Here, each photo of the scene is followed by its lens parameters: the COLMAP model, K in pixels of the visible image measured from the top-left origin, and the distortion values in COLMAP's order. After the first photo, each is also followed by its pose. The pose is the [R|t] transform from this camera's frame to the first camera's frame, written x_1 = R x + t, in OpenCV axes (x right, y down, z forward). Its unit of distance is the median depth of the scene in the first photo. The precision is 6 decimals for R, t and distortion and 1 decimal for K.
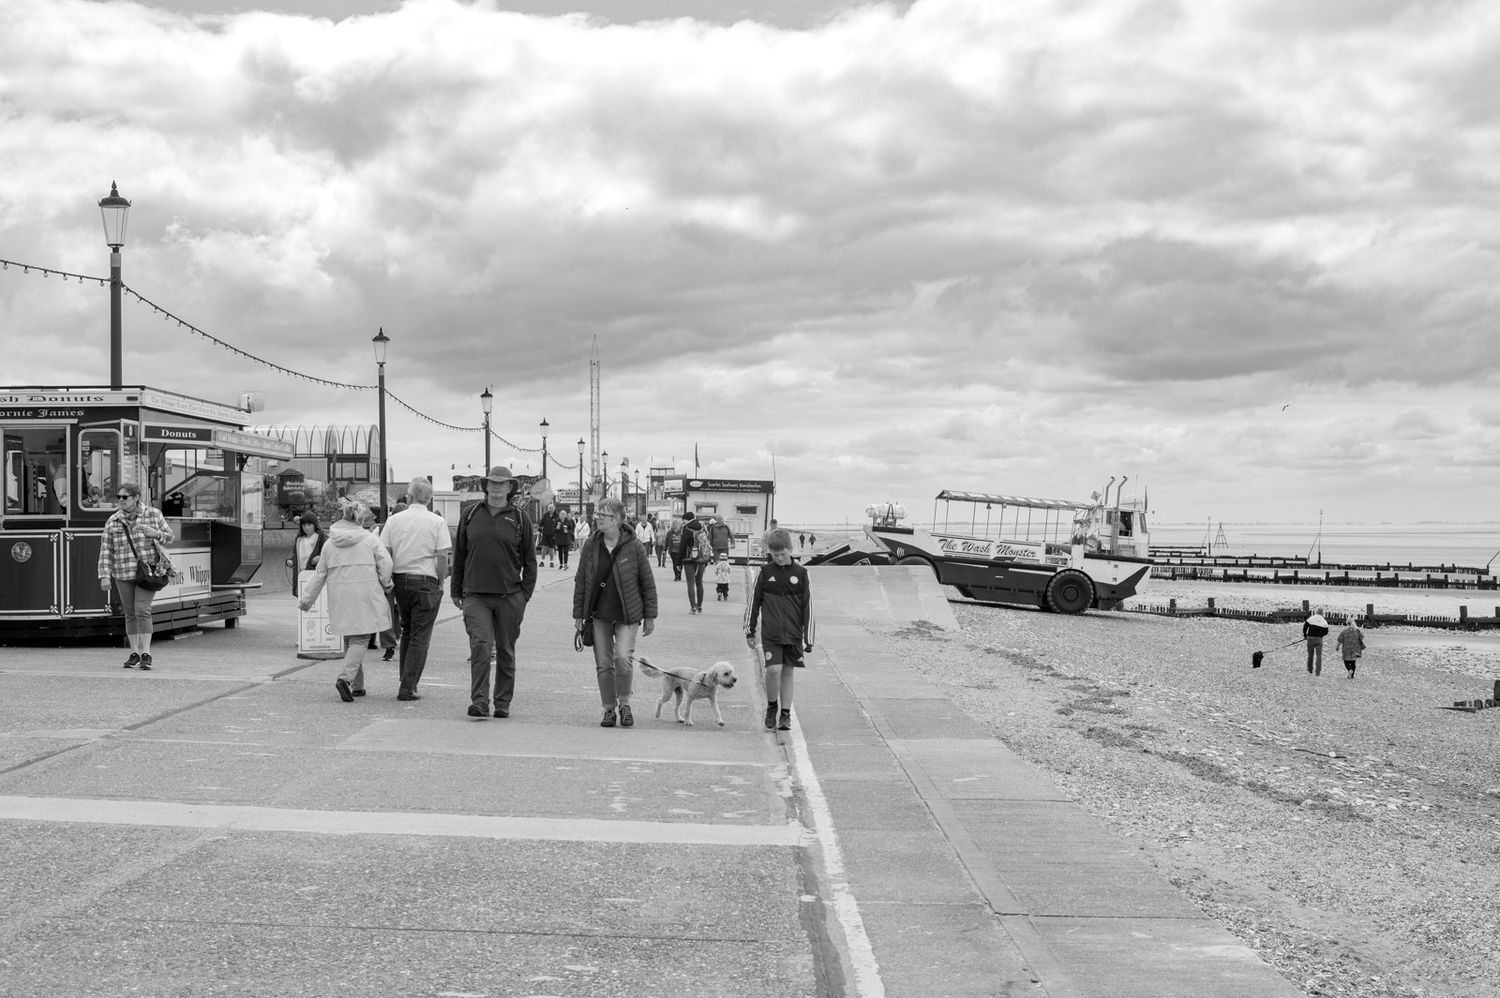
lens RADIAL K [[2240.2, 0, 750.0], [0, 2240.2, 499.0], [0, 0, 1]] dist [0.036073, -0.024017]
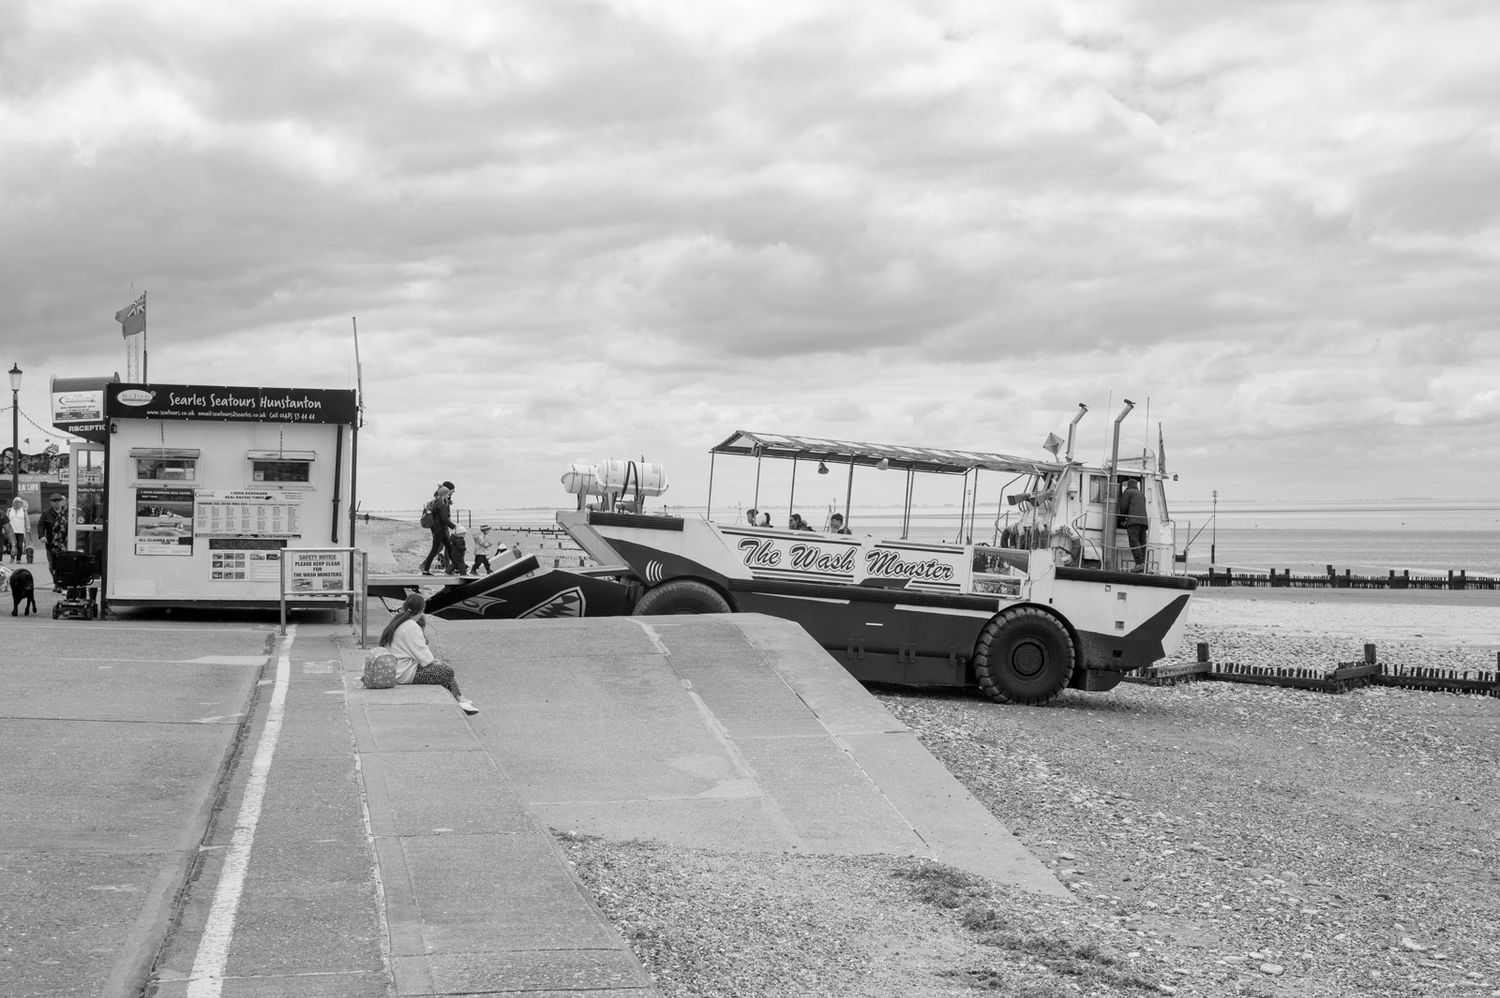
lens RADIAL K [[2240.2, 0, 750.0], [0, 2240.2, 499.0], [0, 0, 1]] dist [0.036073, -0.024017]
pose [[0.981980, -0.008088, 0.188814, 0.003909], [0.006978, 0.999954, 0.006543, 0.006936], [-0.188858, -0.005108, 0.981991, 0.569753]]
